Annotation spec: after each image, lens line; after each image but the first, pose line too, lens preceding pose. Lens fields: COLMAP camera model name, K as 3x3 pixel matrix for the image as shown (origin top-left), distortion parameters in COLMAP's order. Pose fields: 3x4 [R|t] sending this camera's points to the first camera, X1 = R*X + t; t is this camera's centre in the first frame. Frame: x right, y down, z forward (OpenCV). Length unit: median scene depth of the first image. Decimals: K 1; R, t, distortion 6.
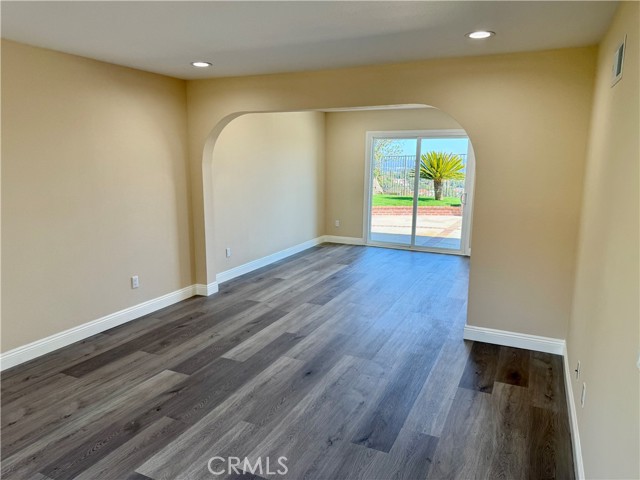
lens RADIAL K [[449.1, 0, 318.2], [0, 449.1, 237.6], [0, 0, 1]] dist [0.051885, -0.069015]
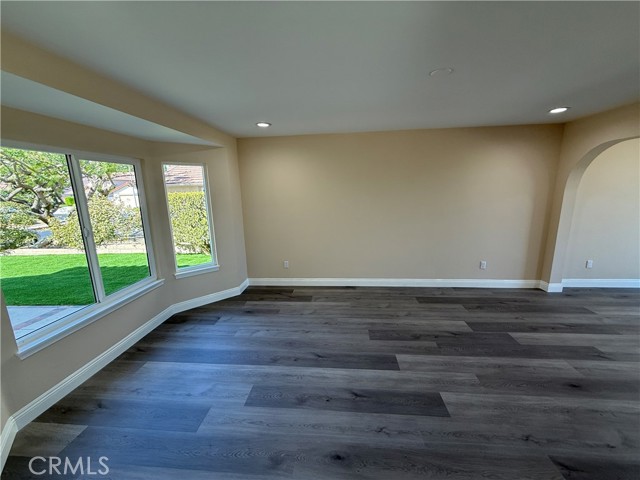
lens RADIAL K [[255.2, 0, 319.6], [0, 255.2, 237.3], [0, 0, 1]] dist [-0.002343, 0.001150]
pose [[0.349080, 0.163953, -0.922639, 0.221140], [-0.136030, 0.983013, 0.123214, -0.032027], [0.927167, 0.082495, 0.365453, 0.153901]]
